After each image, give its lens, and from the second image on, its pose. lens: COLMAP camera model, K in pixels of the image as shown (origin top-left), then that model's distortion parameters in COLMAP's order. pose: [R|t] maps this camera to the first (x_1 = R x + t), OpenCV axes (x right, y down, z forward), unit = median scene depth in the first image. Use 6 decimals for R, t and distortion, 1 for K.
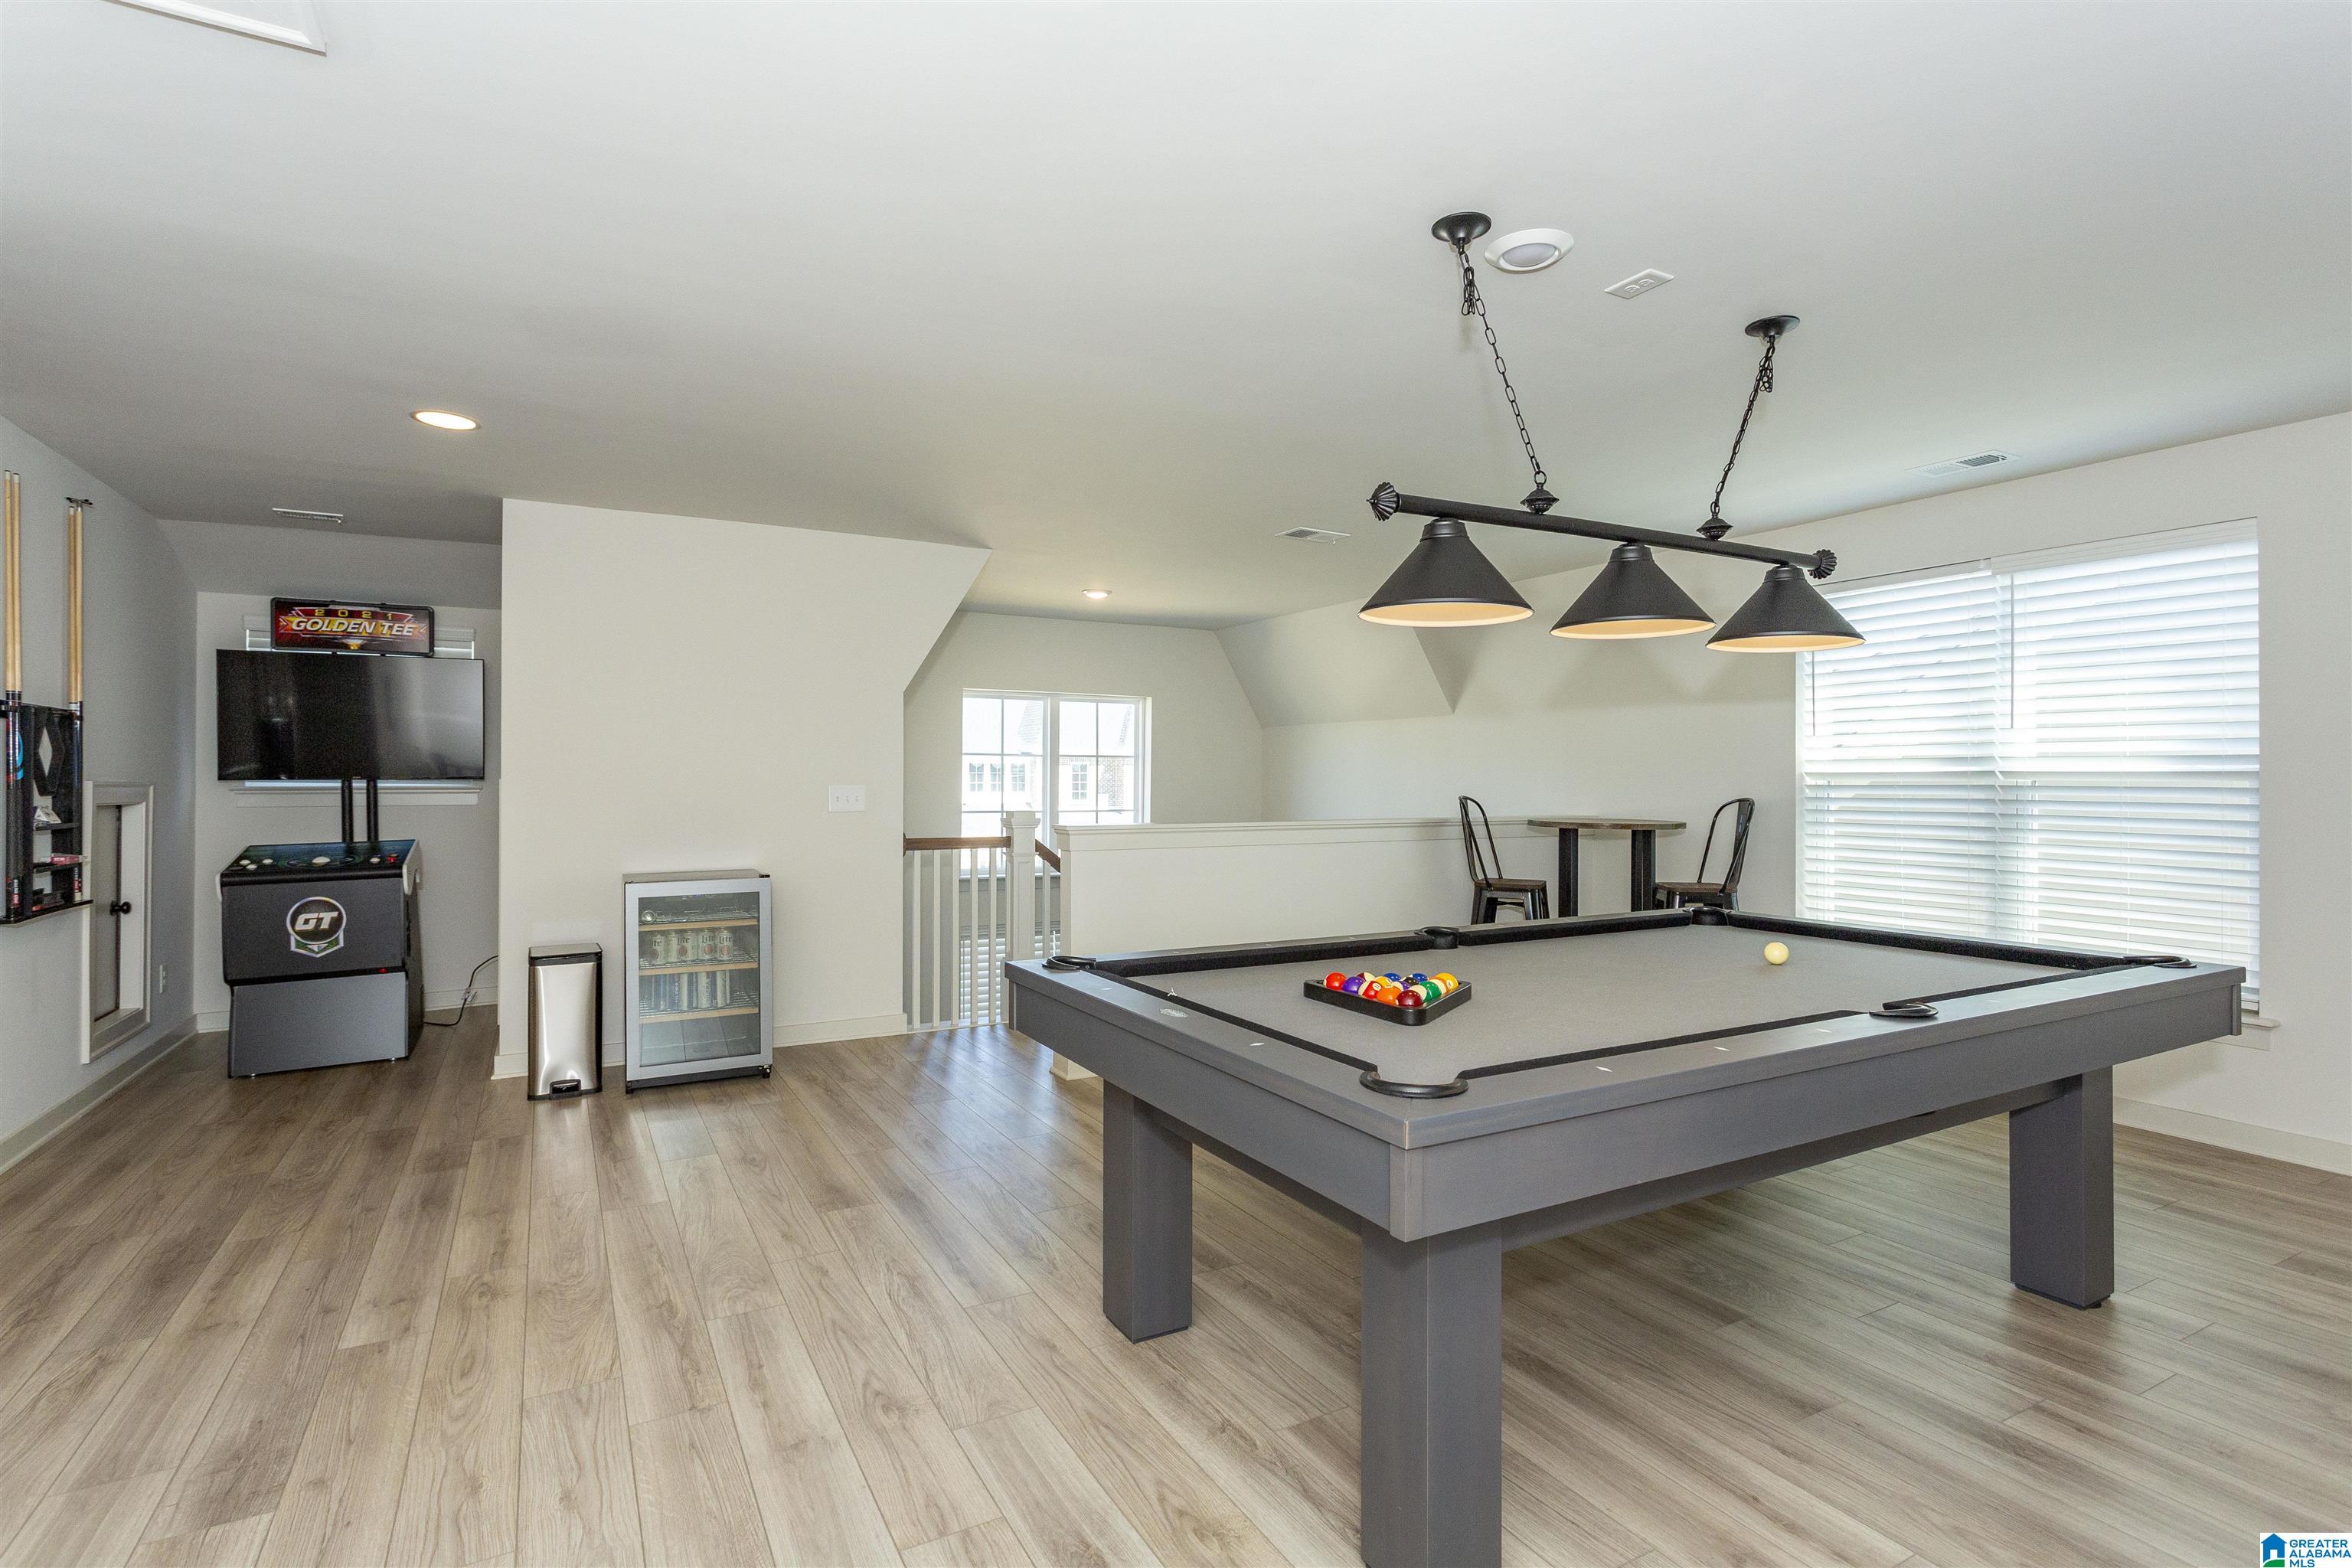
lens RADIAL K [[1115.2, 0, 1176.4], [0, 1115.2, 772.6], [0, 0, 1]] dist [0.003200, 0.000409]
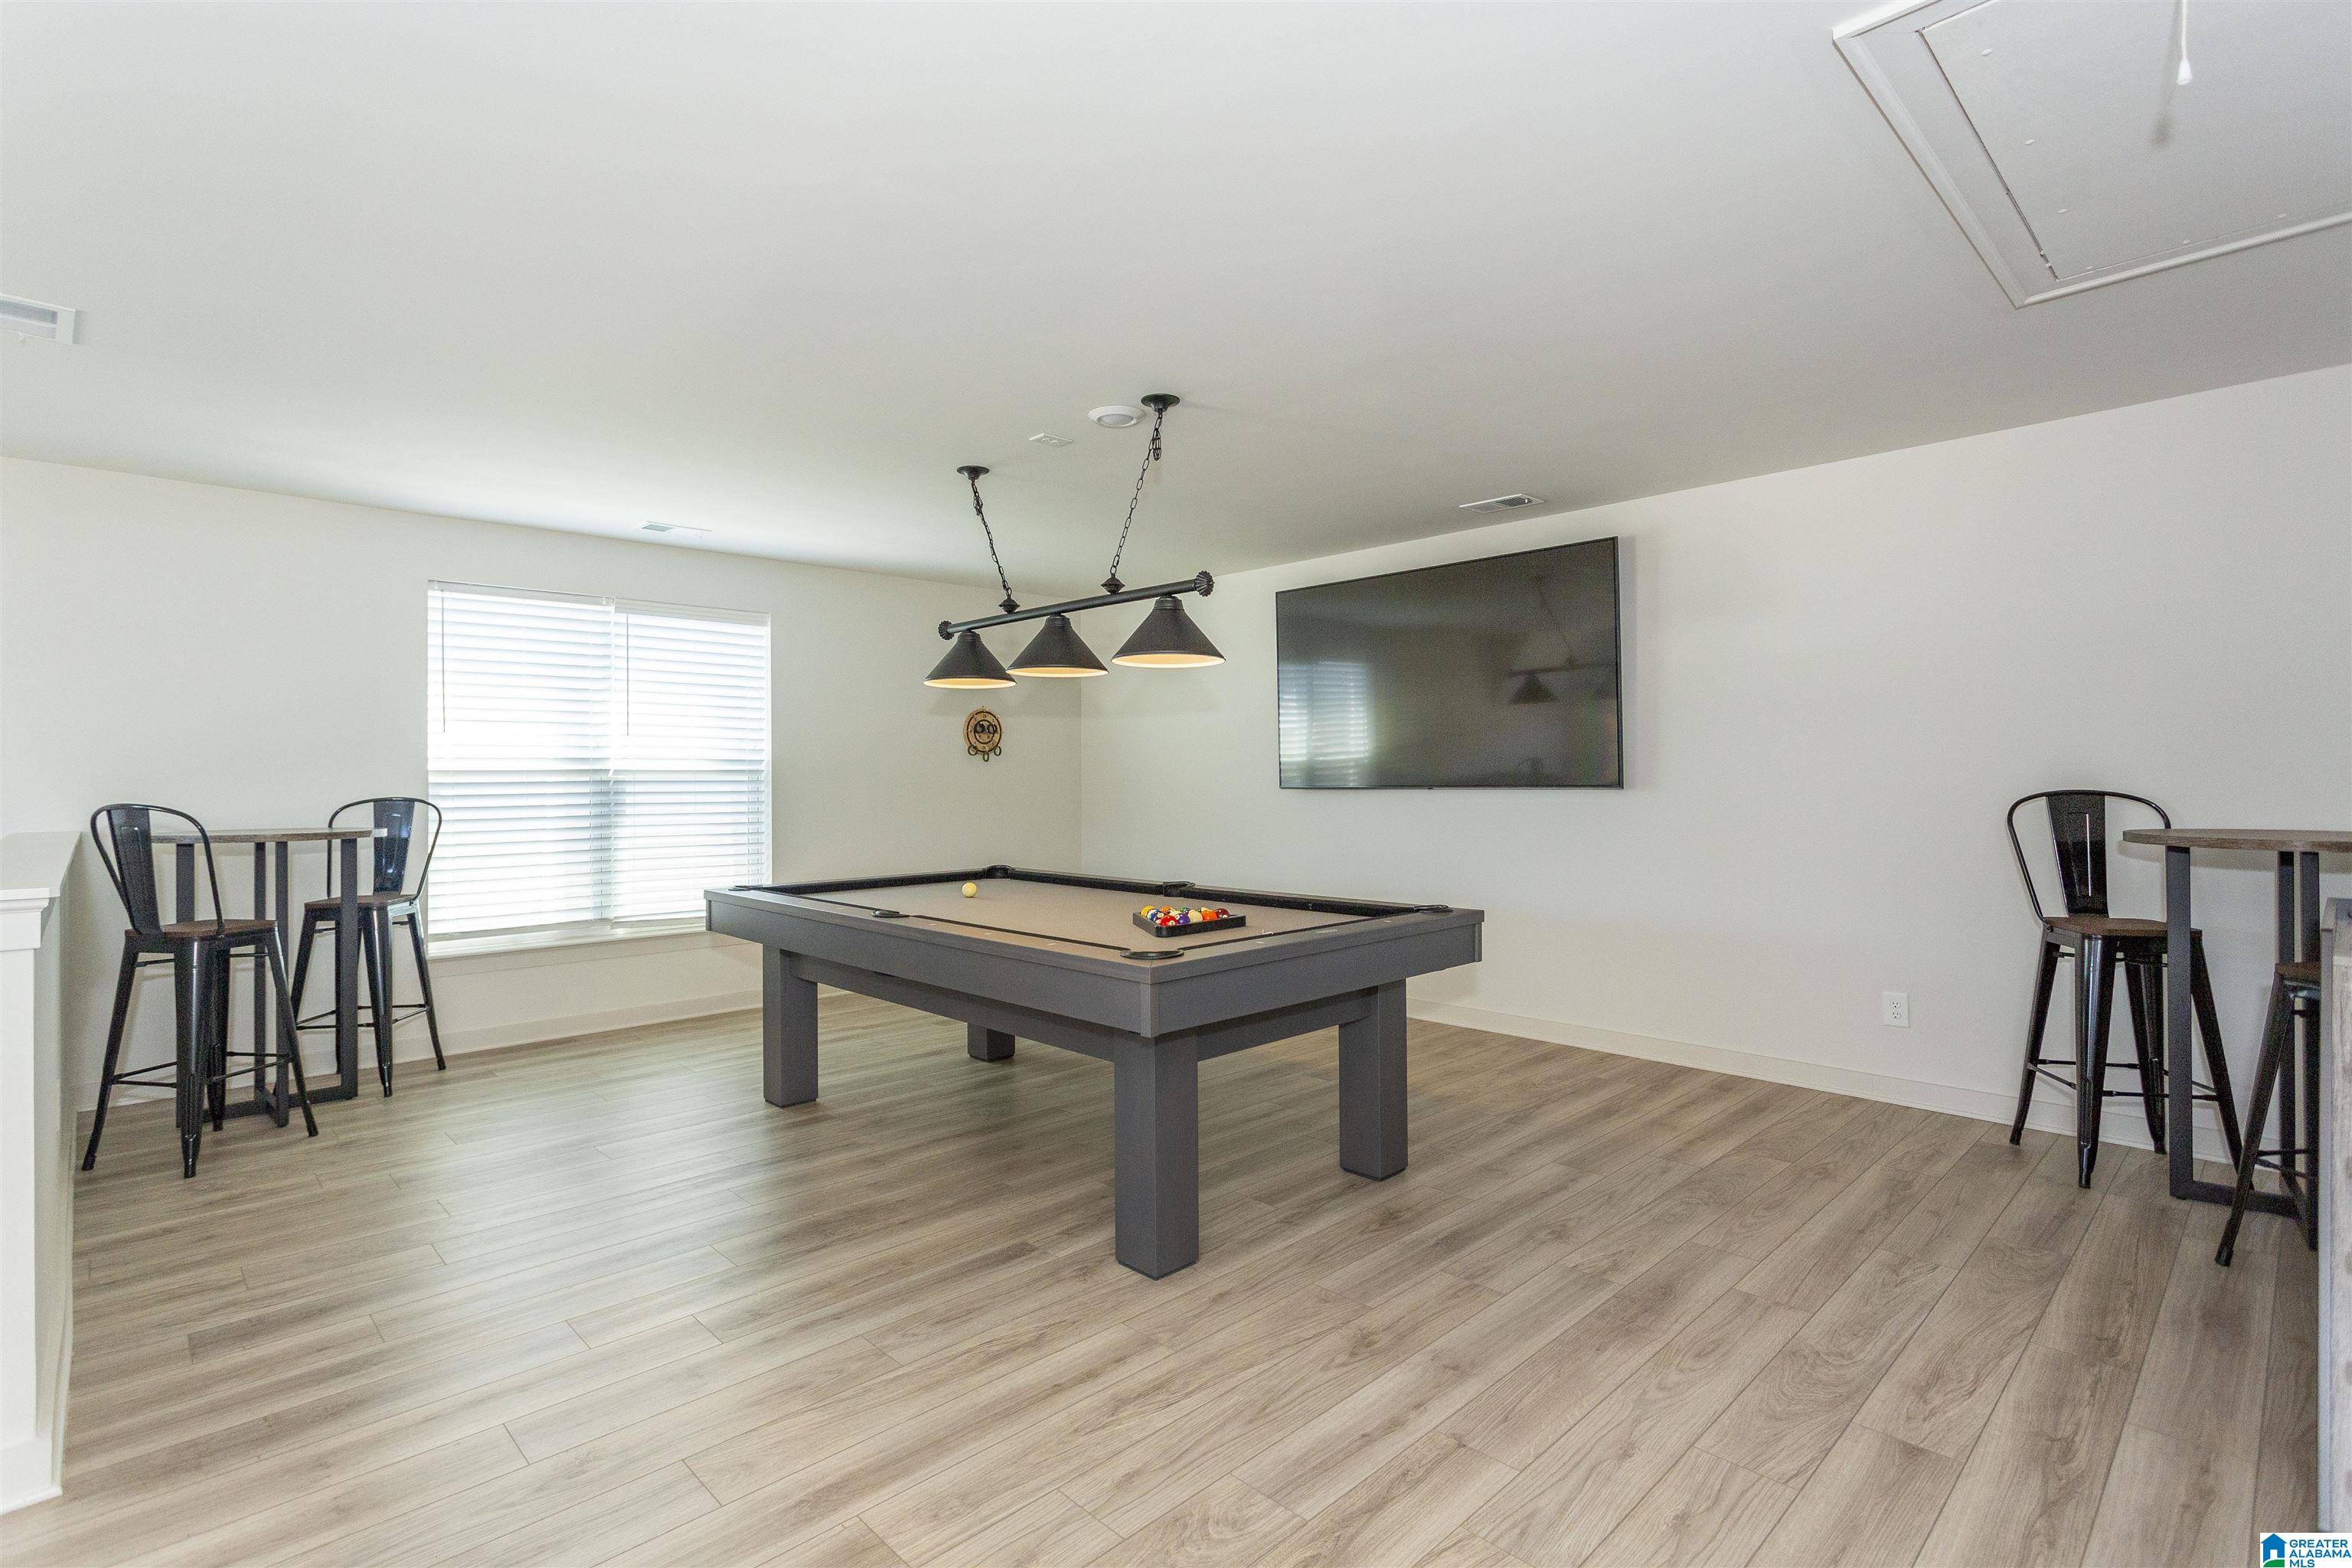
lens RADIAL K [[1115.2, 0, 1176.4], [0, 1115.2, 772.6], [0, 0, 1]] dist [0.003200, 0.000409]
pose [[-0.257796, 0.002738, 0.966196, -1.031529], [0.006073, 0.999981, -0.001214, 0.013281], [-0.966180, 0.005554, -0.257808, 1.194498]]
